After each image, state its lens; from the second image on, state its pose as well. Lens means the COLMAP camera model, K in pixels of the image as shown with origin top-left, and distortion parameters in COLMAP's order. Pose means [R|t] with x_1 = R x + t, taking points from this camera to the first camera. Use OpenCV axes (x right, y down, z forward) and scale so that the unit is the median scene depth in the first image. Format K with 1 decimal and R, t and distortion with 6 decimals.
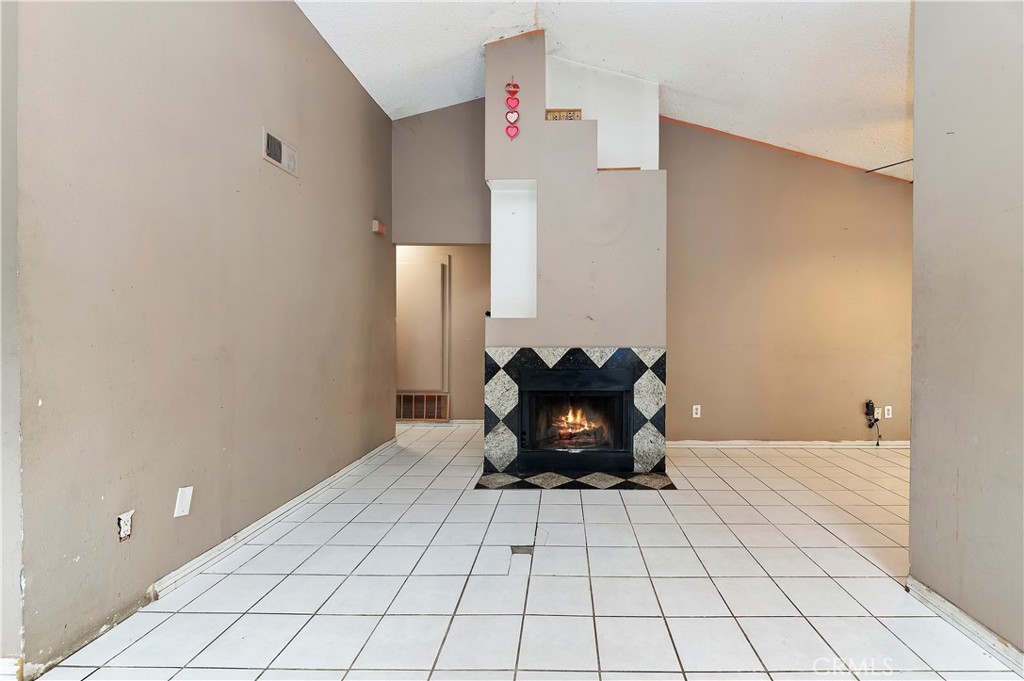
lens RADIAL K [[454.5, 0, 542.2], [0, 454.5, 342.6], [0, 0, 1]] dist [-0.001972, -0.000383]
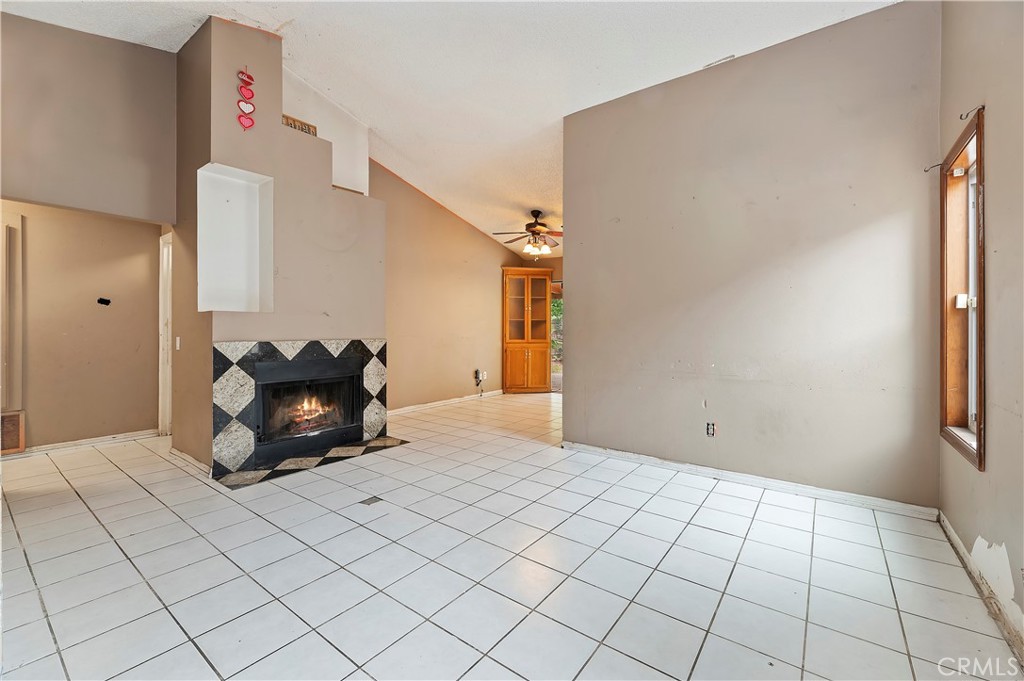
lens RADIAL K [[416.6, 0, 515.2], [0, 416.6, 338.4], [0, 0, 1]] dist [-0.001434, -0.000124]
pose [[0.598178, -0.017960, 0.801162, -0.447925], [0.012283, 0.999837, 0.013244, -0.001458], [-0.801269, 0.001918, 0.598301, -0.003736]]
